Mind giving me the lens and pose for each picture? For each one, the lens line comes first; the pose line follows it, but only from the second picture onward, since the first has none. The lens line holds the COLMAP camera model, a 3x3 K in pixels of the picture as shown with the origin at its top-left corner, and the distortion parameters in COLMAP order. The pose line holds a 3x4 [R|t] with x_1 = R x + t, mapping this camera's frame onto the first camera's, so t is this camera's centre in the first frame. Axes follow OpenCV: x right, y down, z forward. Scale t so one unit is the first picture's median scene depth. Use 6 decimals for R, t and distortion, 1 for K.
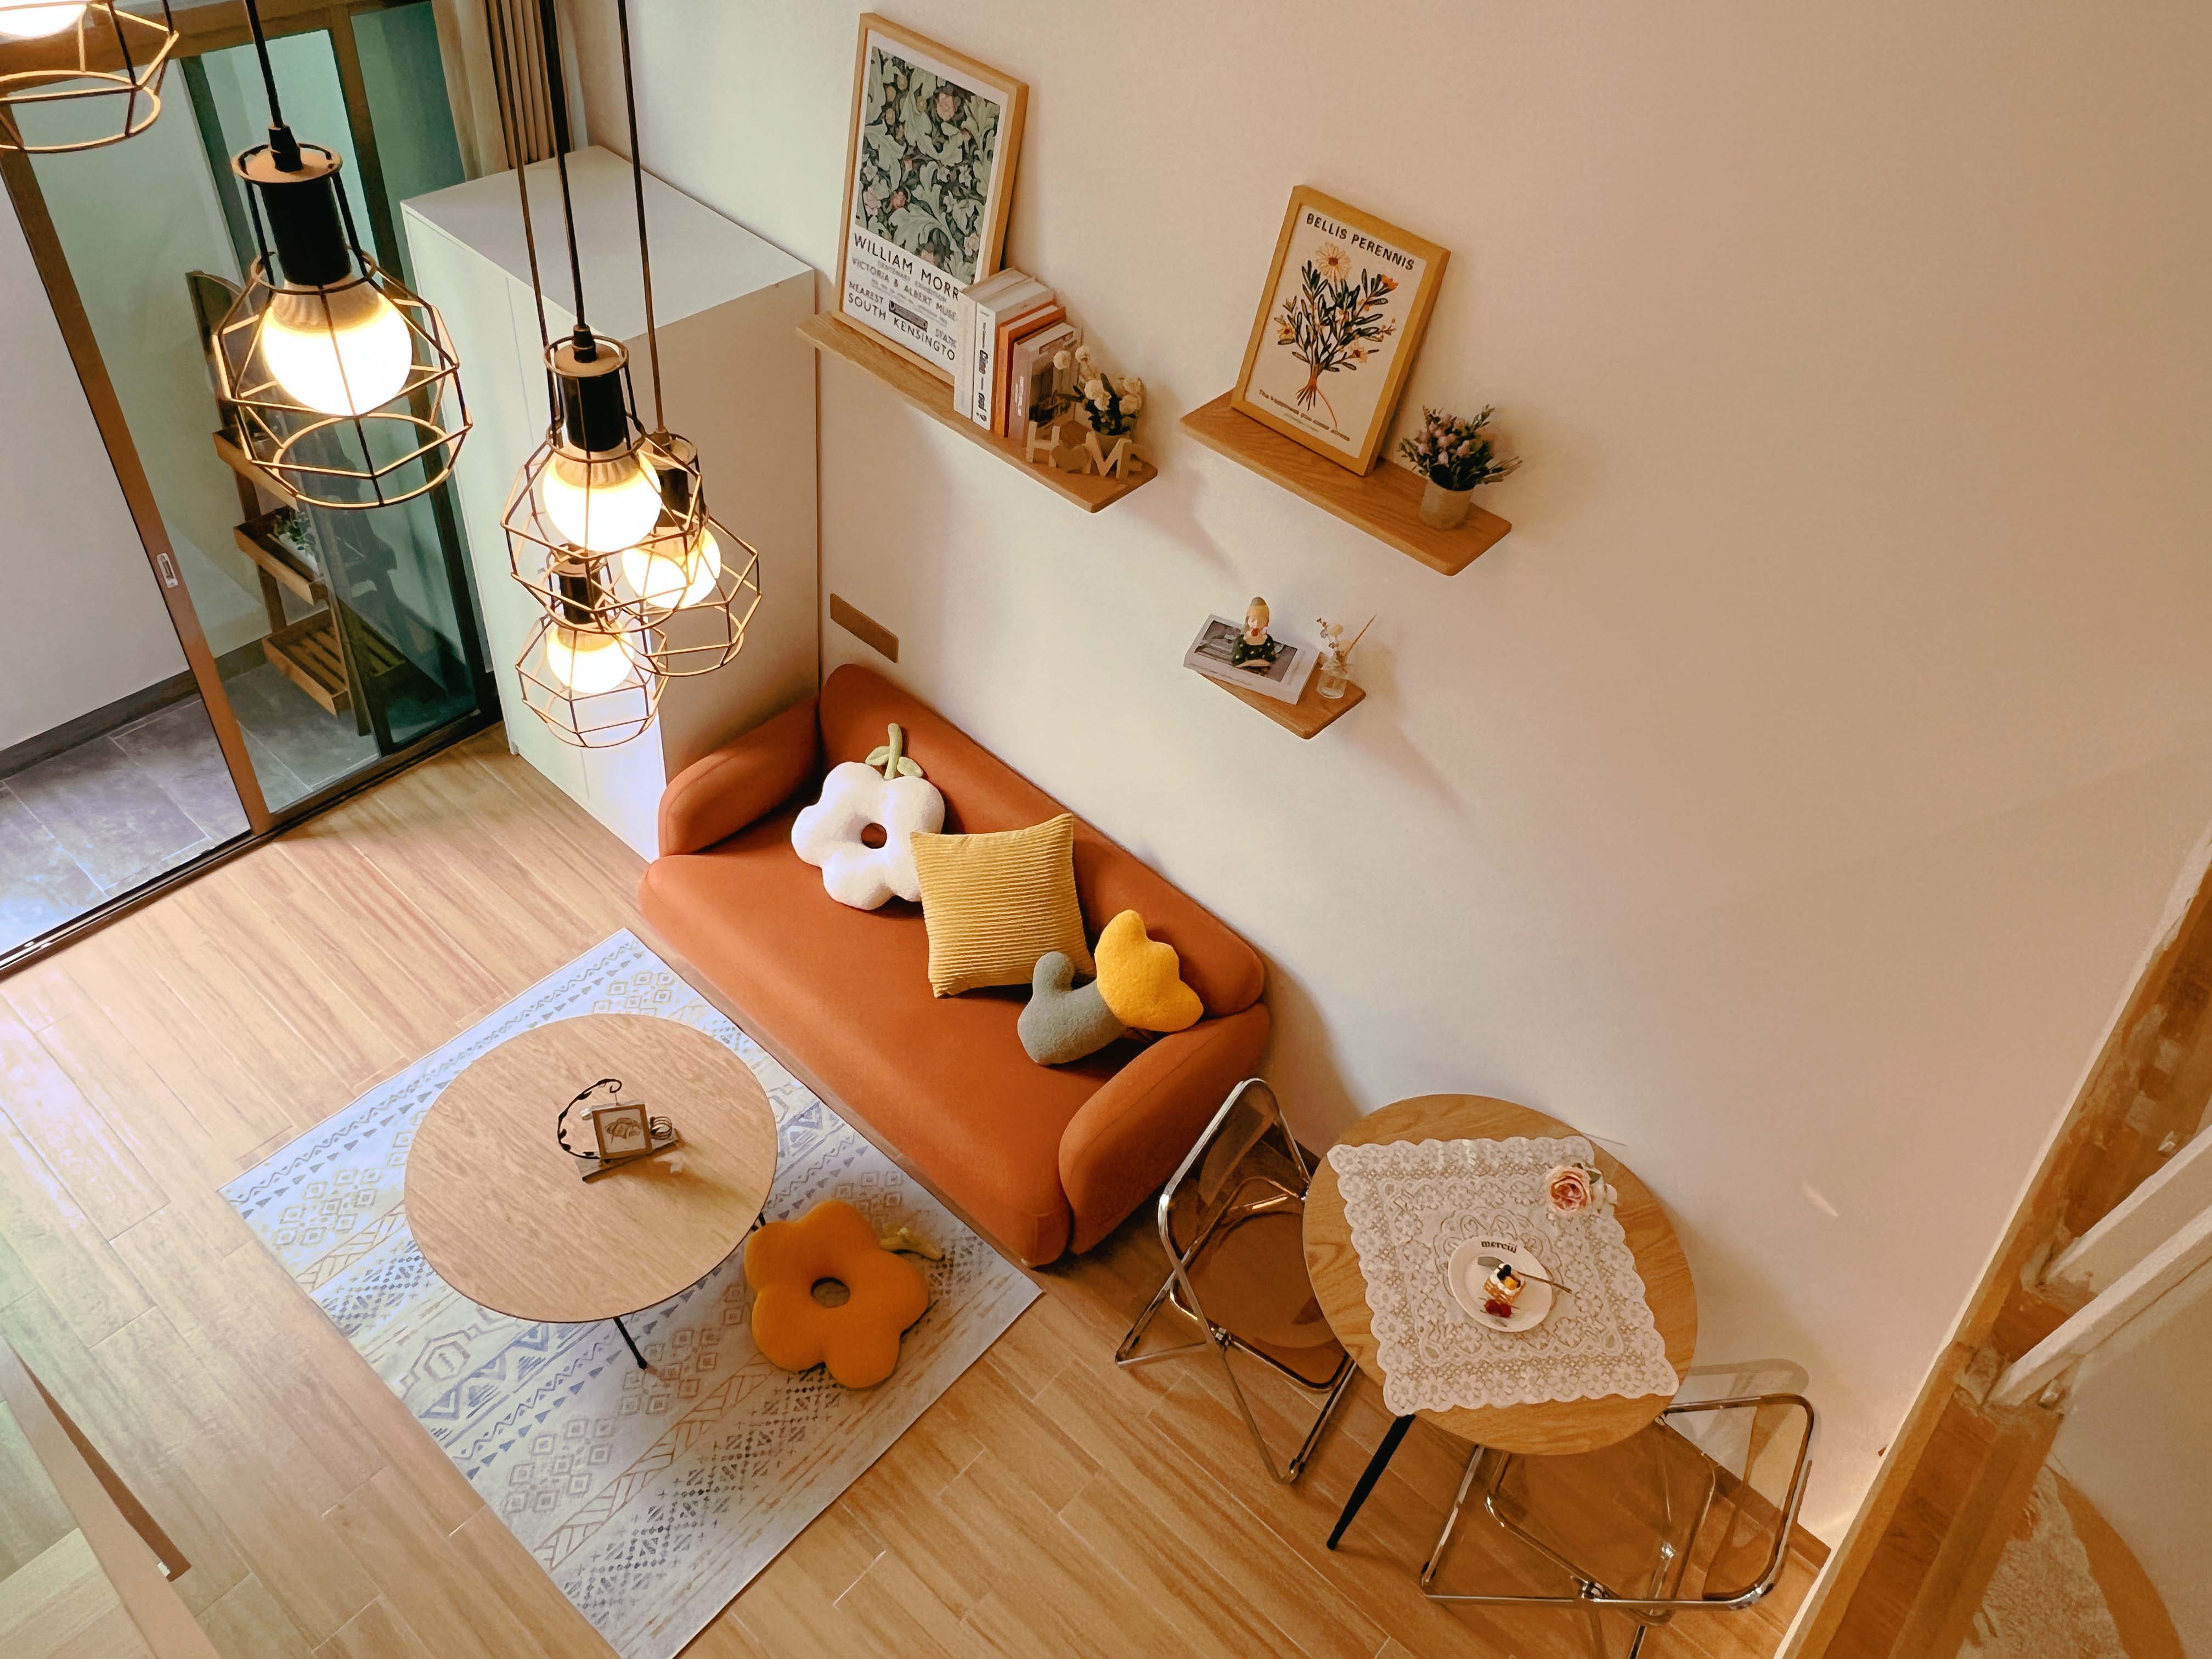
lens RADIAL K [[1571.6, 0, 1095.6], [0, 1571.6, 838.8], [0, 0, 1]] dist [-0.005414, -0.001040]
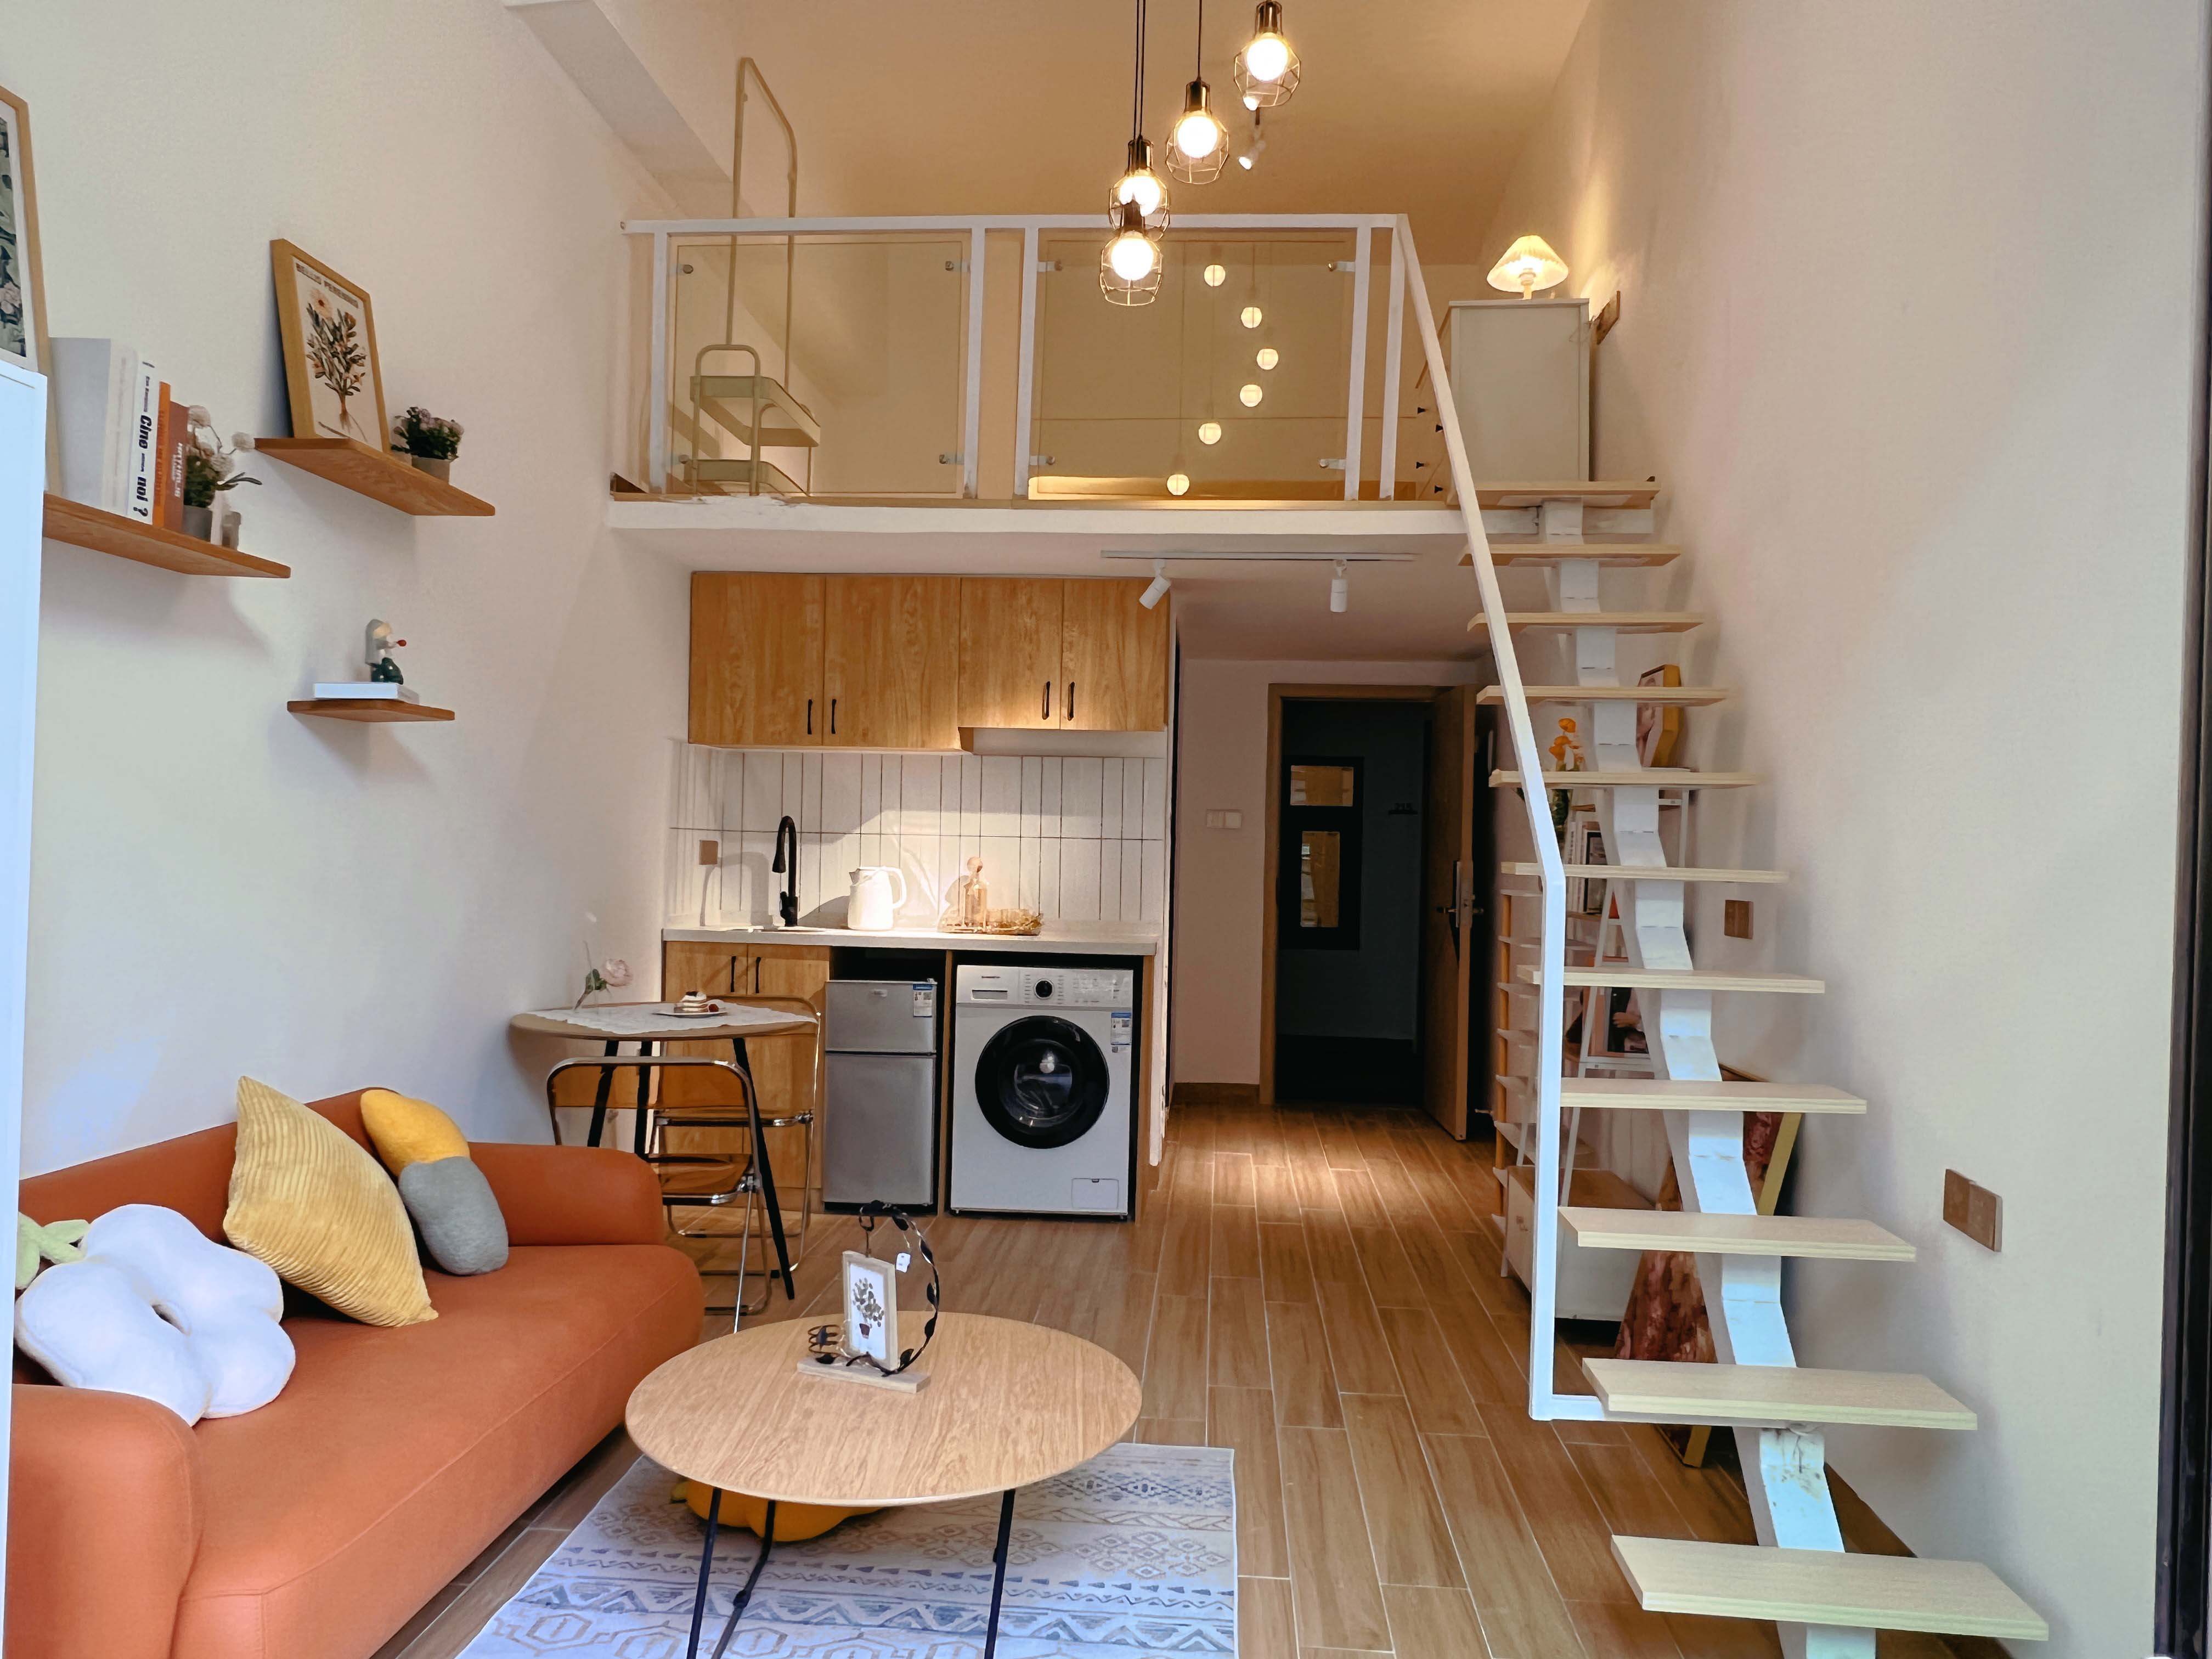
lens RADIAL K [[1491.9, 0, 1101.9], [0, 1491.9, 825.2], [0, 0, 1]] dist [-0.003410, -0.000987]
pose [[-0.589058, -0.121802, 0.798859, -1.028133], [0.513563, 0.706832, 0.486459, -0.298329], [-0.623911, 0.696816, -0.353811, 1.168752]]
